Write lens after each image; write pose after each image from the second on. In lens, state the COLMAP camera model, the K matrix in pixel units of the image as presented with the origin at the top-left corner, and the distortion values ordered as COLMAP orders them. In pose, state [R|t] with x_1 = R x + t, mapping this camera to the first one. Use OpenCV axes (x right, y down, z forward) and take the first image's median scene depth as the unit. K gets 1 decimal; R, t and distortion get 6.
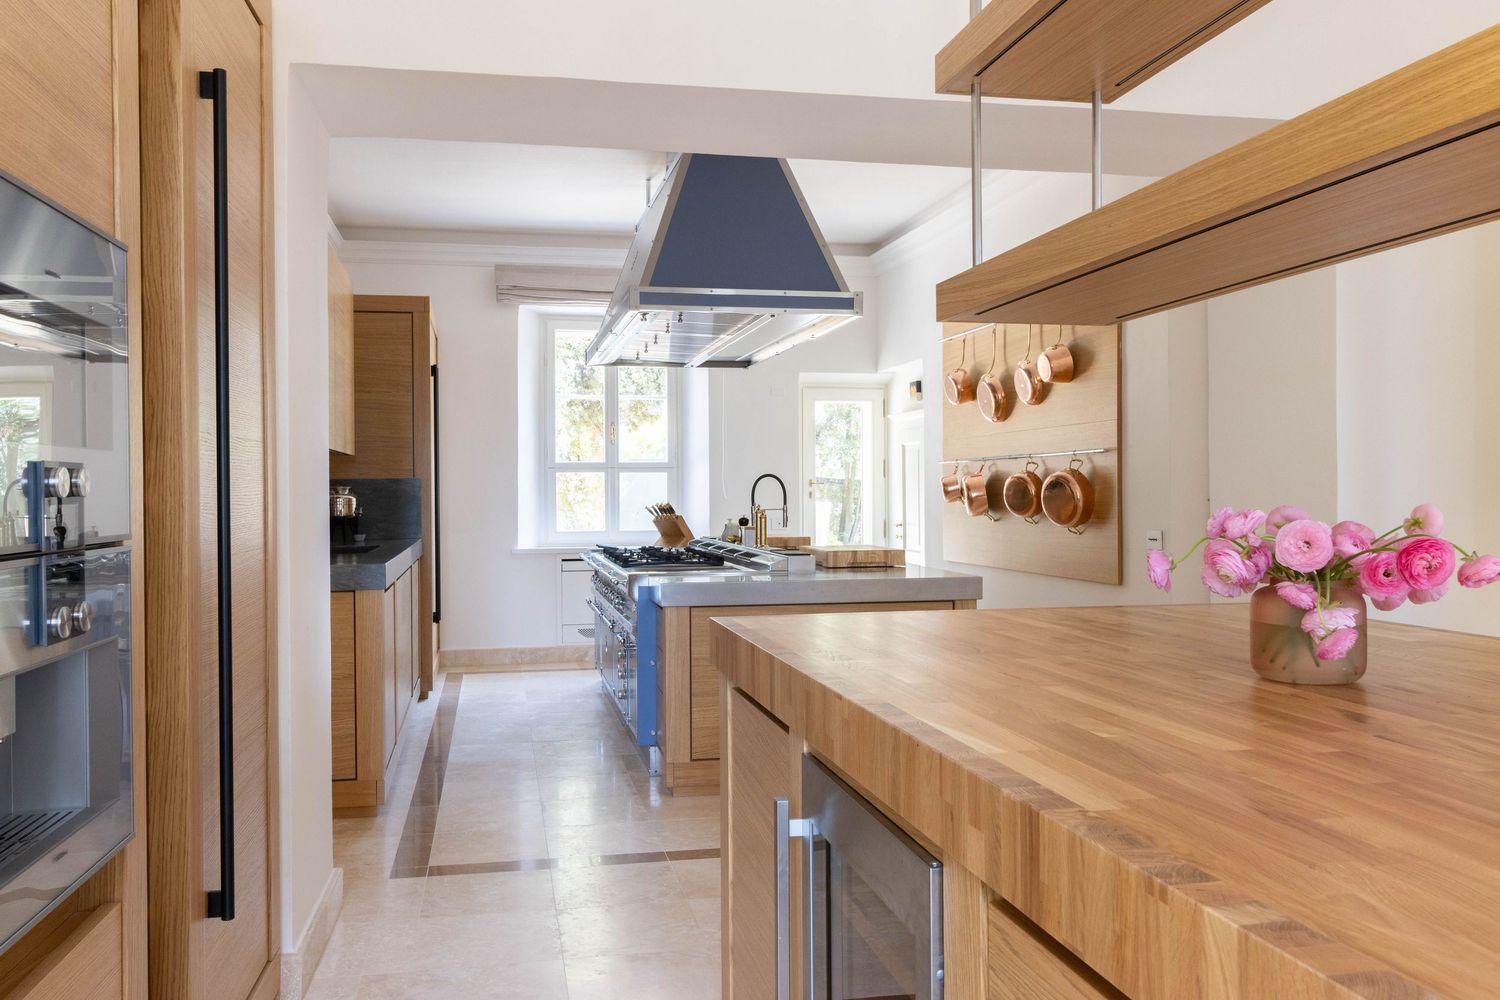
lens RADIAL K [[1224.2, 0, 750.0], [0, 1224.2, 500.0], [0, 0, 1]] dist [-0.000519, 0.001556]
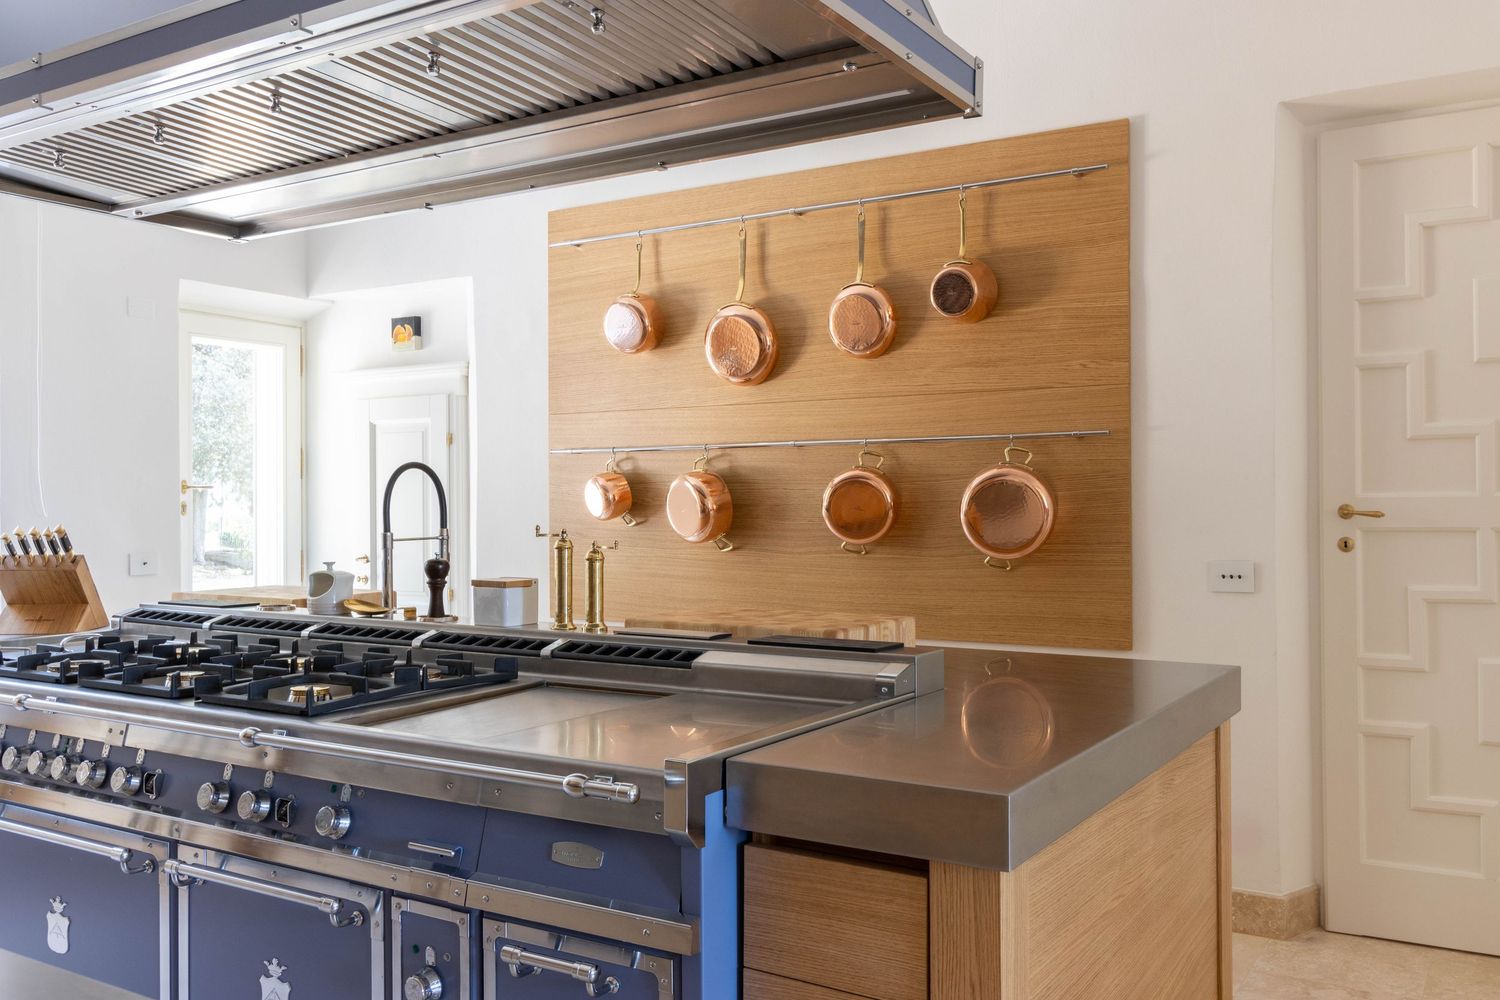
lens RADIAL K [[1224.2, 0, 750.0], [0, 1224.2, 500.0], [0, 0, 1]] dist [-0.000519, 0.001556]
pose [[0.691967, 0.003975, 0.721918, -0.243116], [0.005289, 0.999930, -0.010575, -0.000852], [-0.721910, 0.011136, 0.691898, 0.632049]]
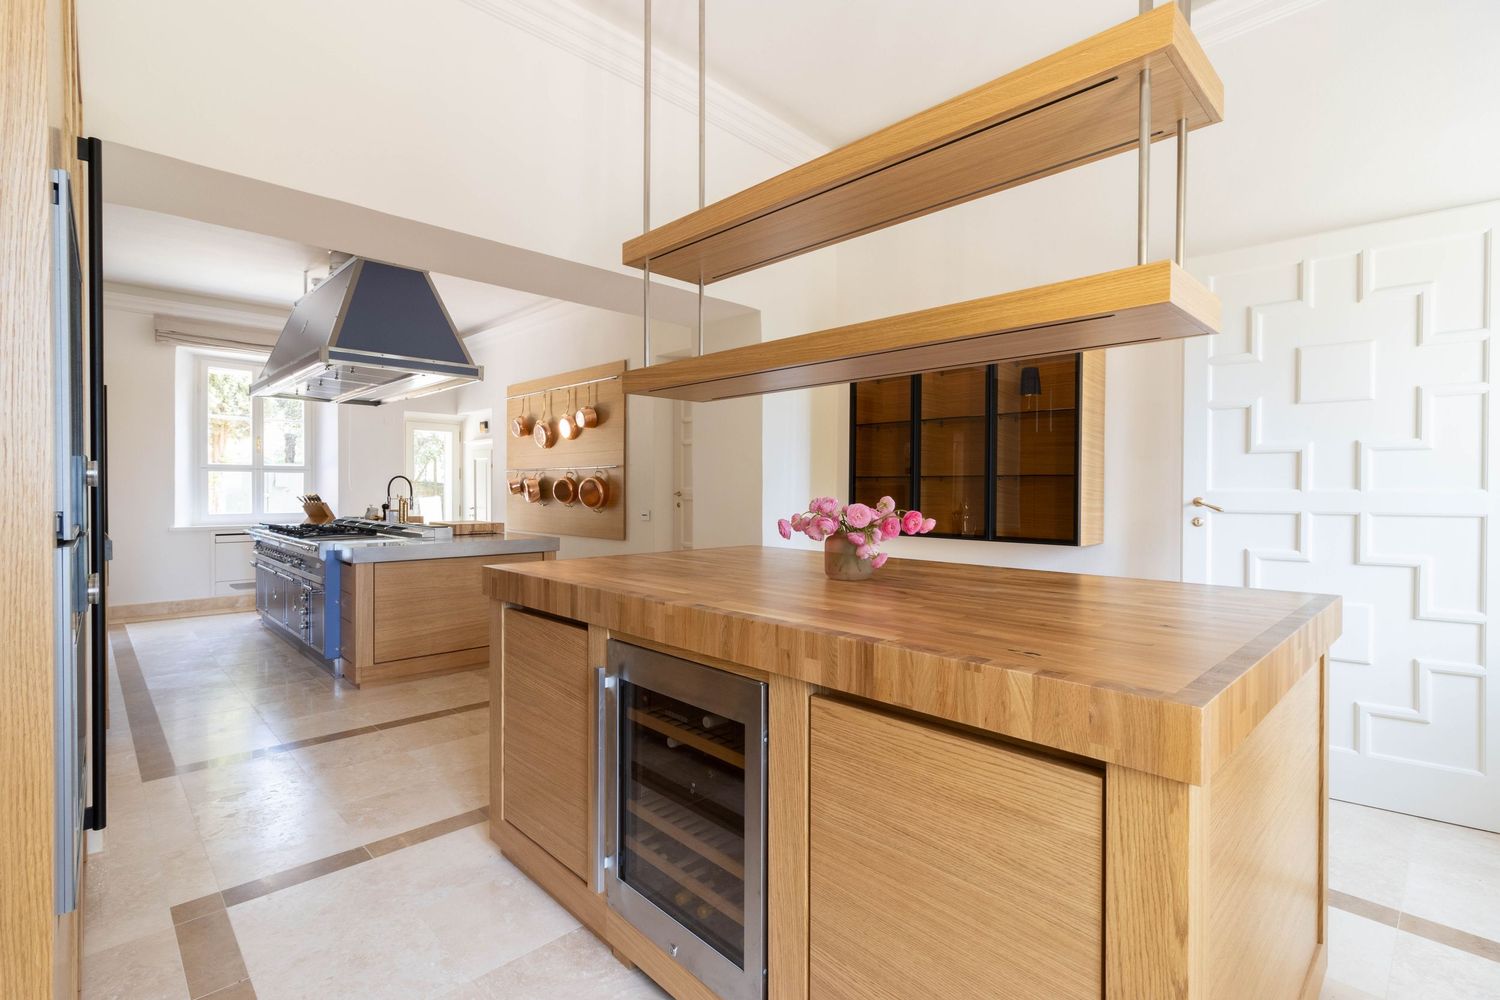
lens RADIAL K [[693.1, 0, 752.3], [0, 693.1, 495.4], [0, 0, 1]] dist [0.001602, 0.000051]
pose [[0.839719, 0.005149, 0.542997, -0.093019], [-0.006343, 0.999980, 0.000327, 0.000645], [-0.542984, -0.003719, 0.839735, 0.020191]]
